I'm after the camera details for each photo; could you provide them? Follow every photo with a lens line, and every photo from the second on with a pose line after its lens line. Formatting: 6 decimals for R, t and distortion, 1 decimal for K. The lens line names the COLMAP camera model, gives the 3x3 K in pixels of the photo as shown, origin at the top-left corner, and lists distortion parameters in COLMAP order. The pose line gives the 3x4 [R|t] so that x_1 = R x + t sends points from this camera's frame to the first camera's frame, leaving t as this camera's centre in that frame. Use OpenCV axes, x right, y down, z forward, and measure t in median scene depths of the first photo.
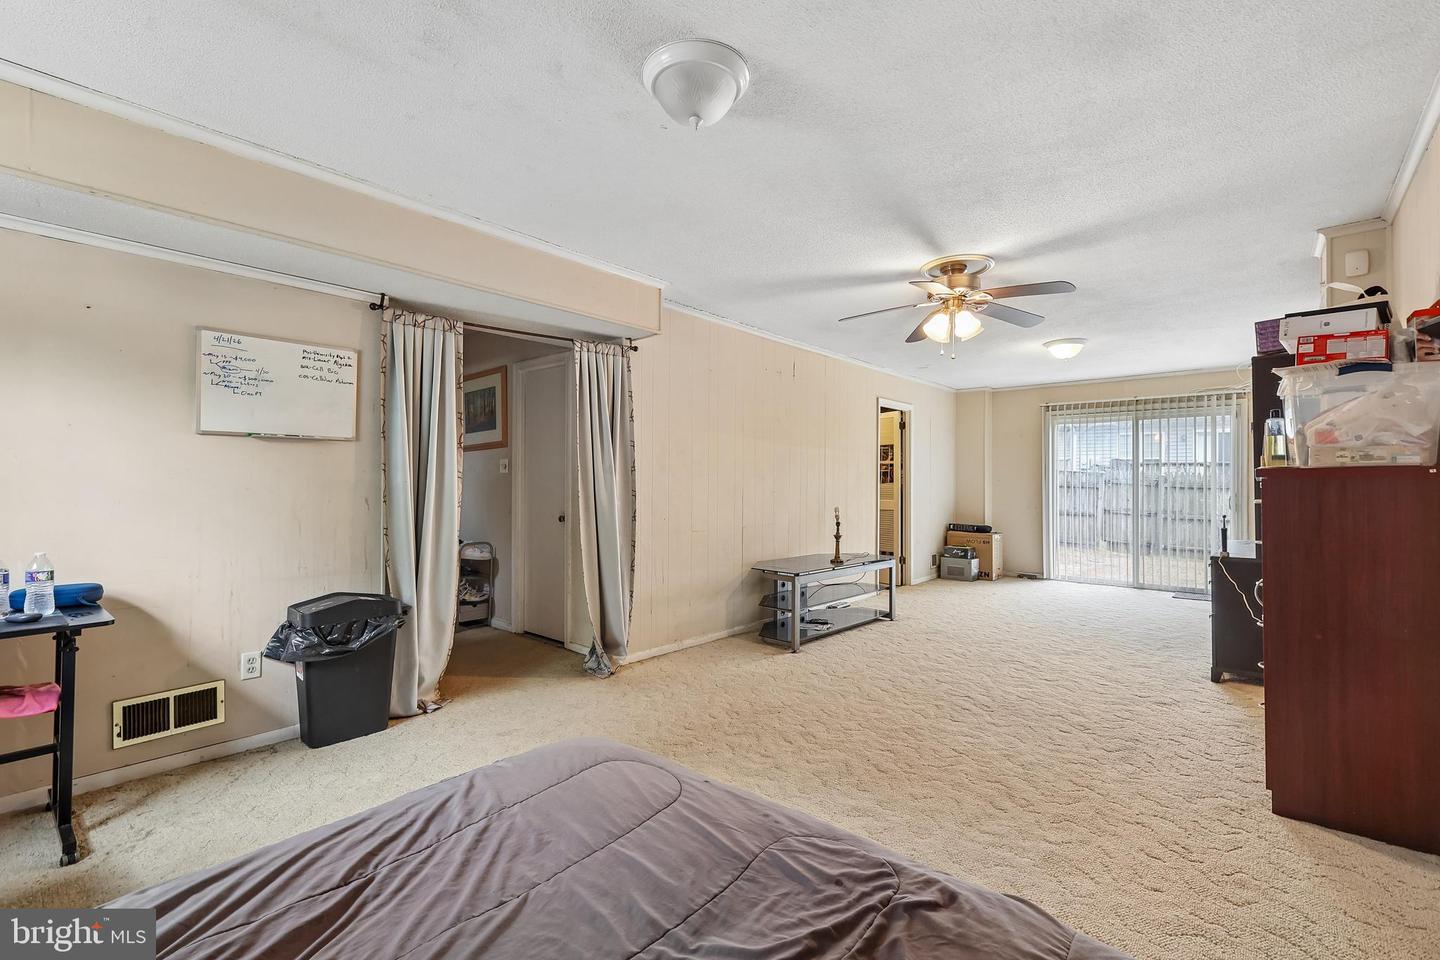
lens RADIAL K [[639.3, 0, 730.0], [0, 639.3, 479.5], [0, 0, 1]] dist [0.010055, 0.000310]
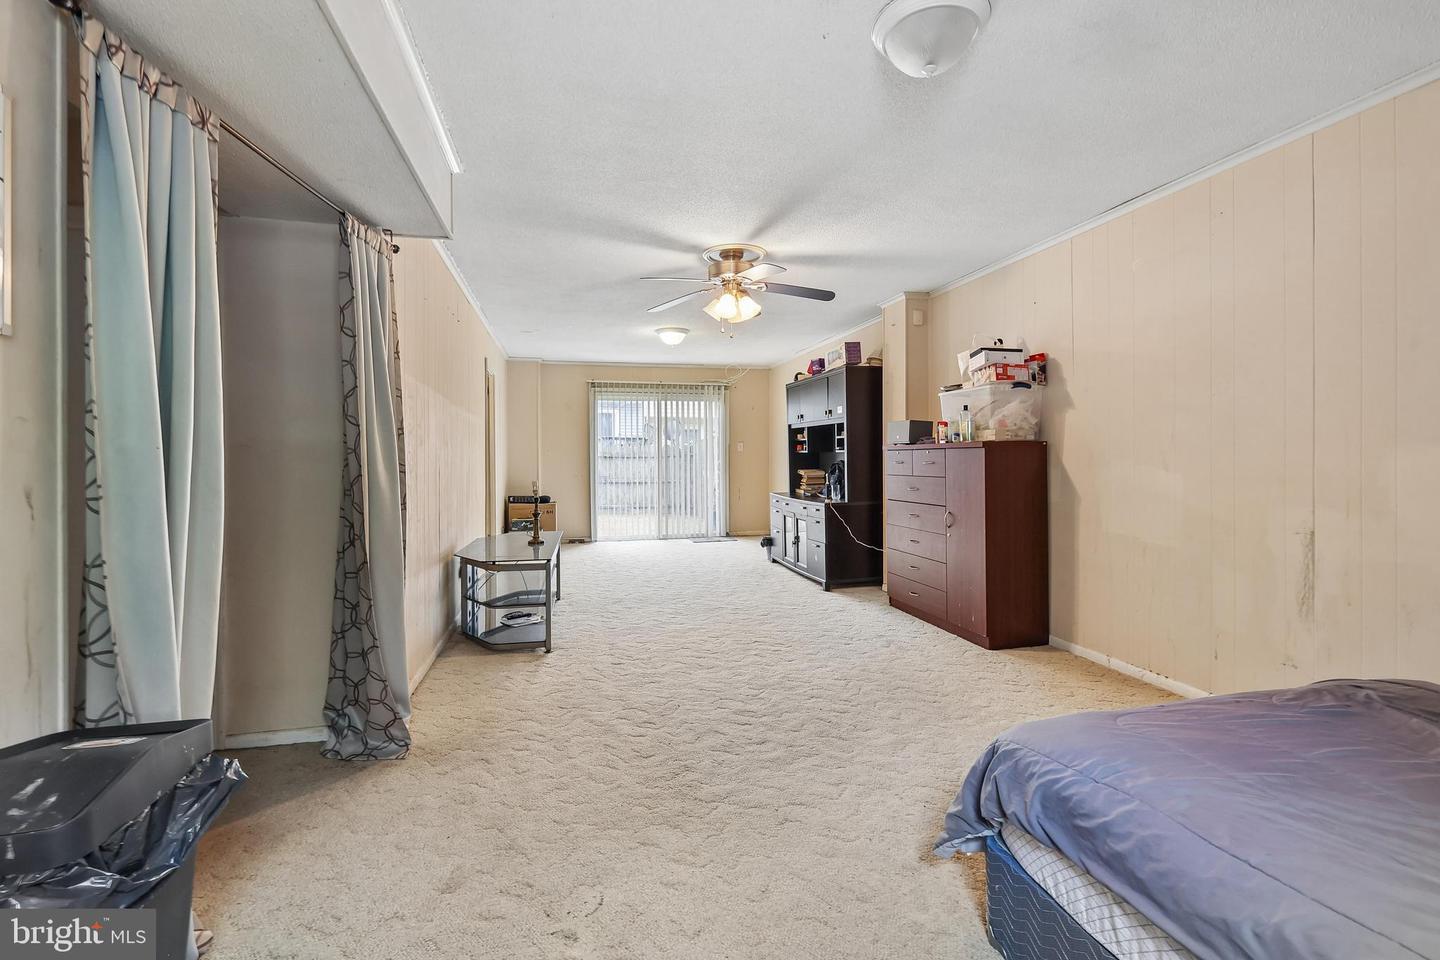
lens RADIAL K [[639.3, 0, 743.1], [0, 639.3, 456.3], [0, 0, 1]] dist [0.010055, 0.000310]
pose [[0.573015, -0.006798, 0.819516, -0.549629], [0.000558, 0.999969, 0.007904, 0.004816], [-0.819544, -0.004072, 0.573001, 0.371359]]
